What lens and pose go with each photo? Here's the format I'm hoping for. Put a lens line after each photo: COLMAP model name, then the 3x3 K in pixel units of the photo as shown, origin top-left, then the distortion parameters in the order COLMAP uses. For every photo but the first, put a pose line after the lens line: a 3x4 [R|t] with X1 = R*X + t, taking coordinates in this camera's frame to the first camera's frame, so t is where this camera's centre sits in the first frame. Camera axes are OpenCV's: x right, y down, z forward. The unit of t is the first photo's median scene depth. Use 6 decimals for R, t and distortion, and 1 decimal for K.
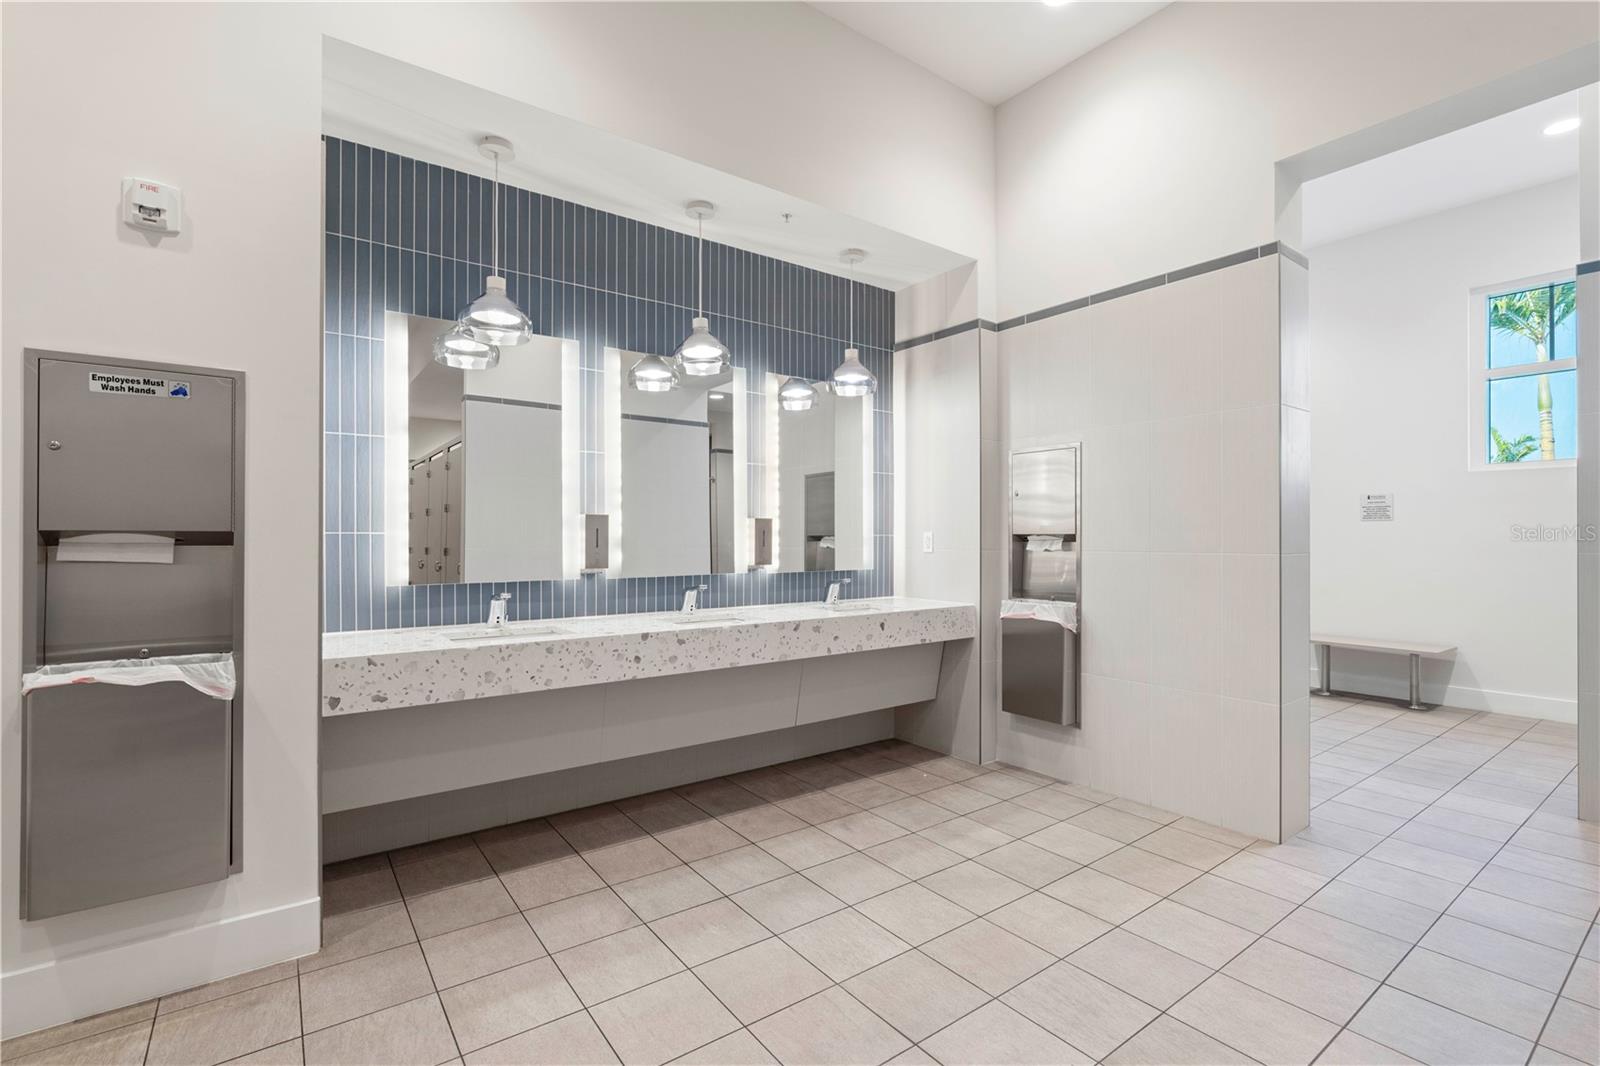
lens RADIAL K [[723.6, 0, 799.5], [0, 723.6, 534.8], [0, 0, 1]] dist [0.000268, 0.000146]
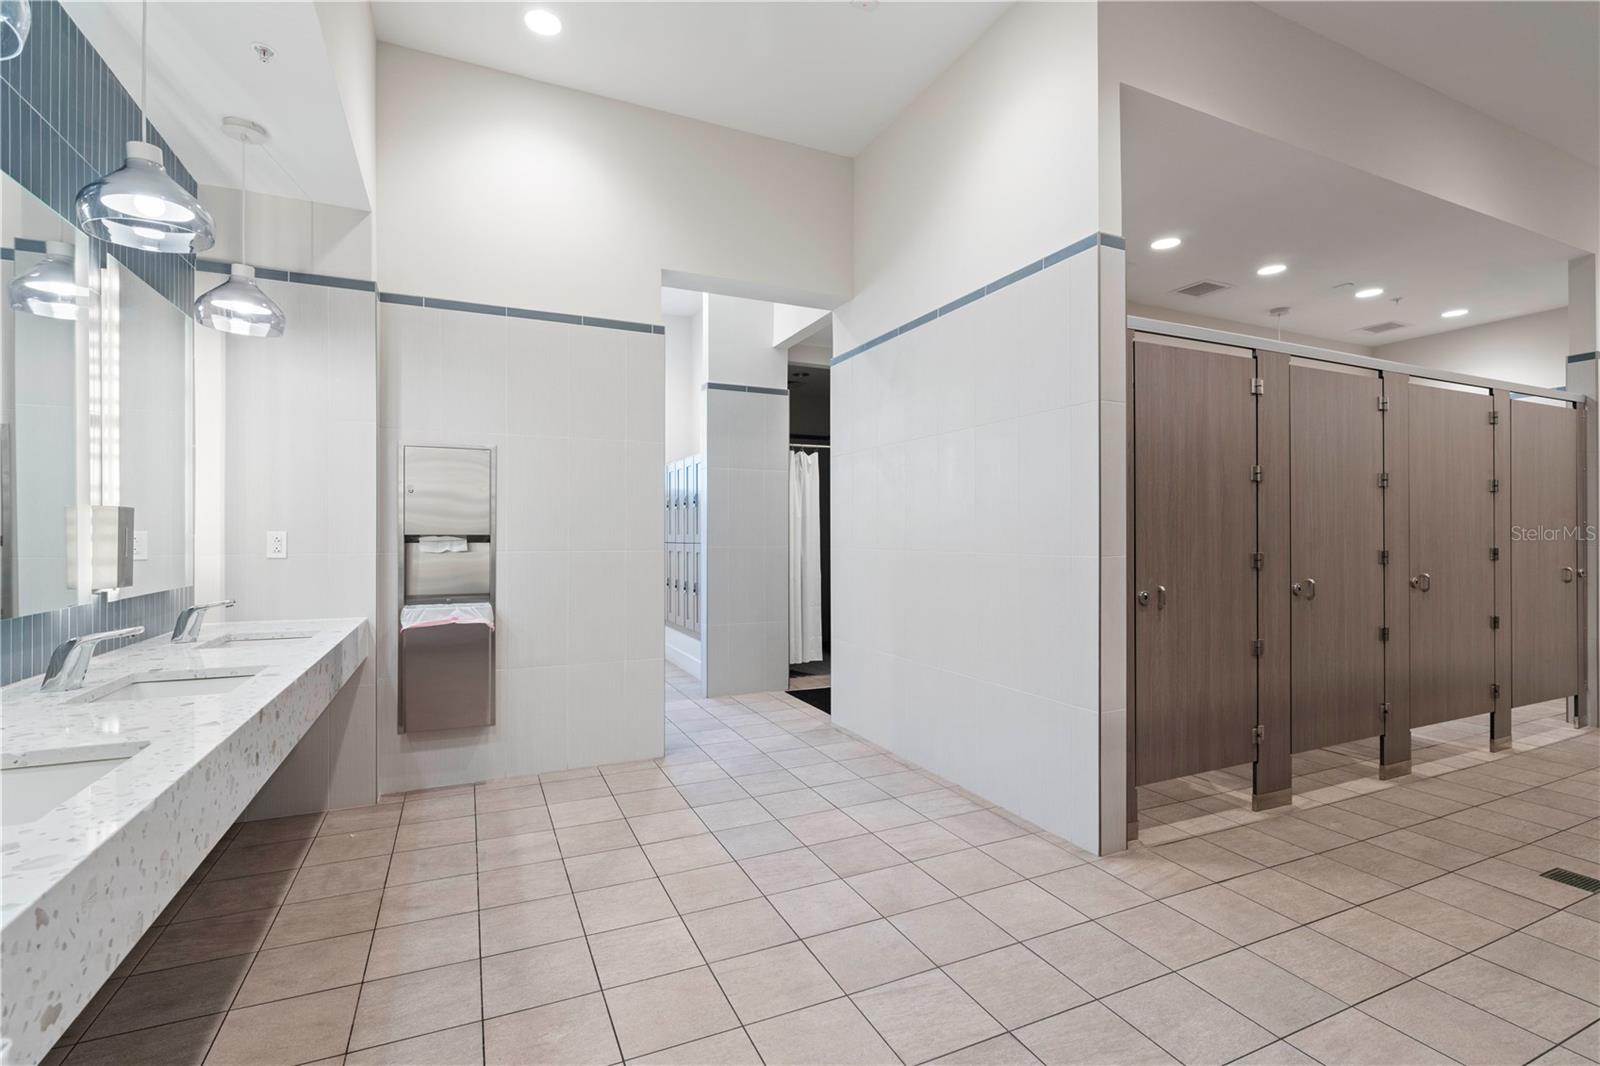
lens RADIAL K [[723.6, 0, 809.5], [0, 723.6, 530.2], [0, 0, 1]] dist [0.000268, 0.000146]
pose [[0.205279, 0.006763, 0.978680, -0.572788], [-0.004315, 0.999973, -0.006005, -0.003252], [-0.978694, -0.002990, 0.205303, 0.385163]]
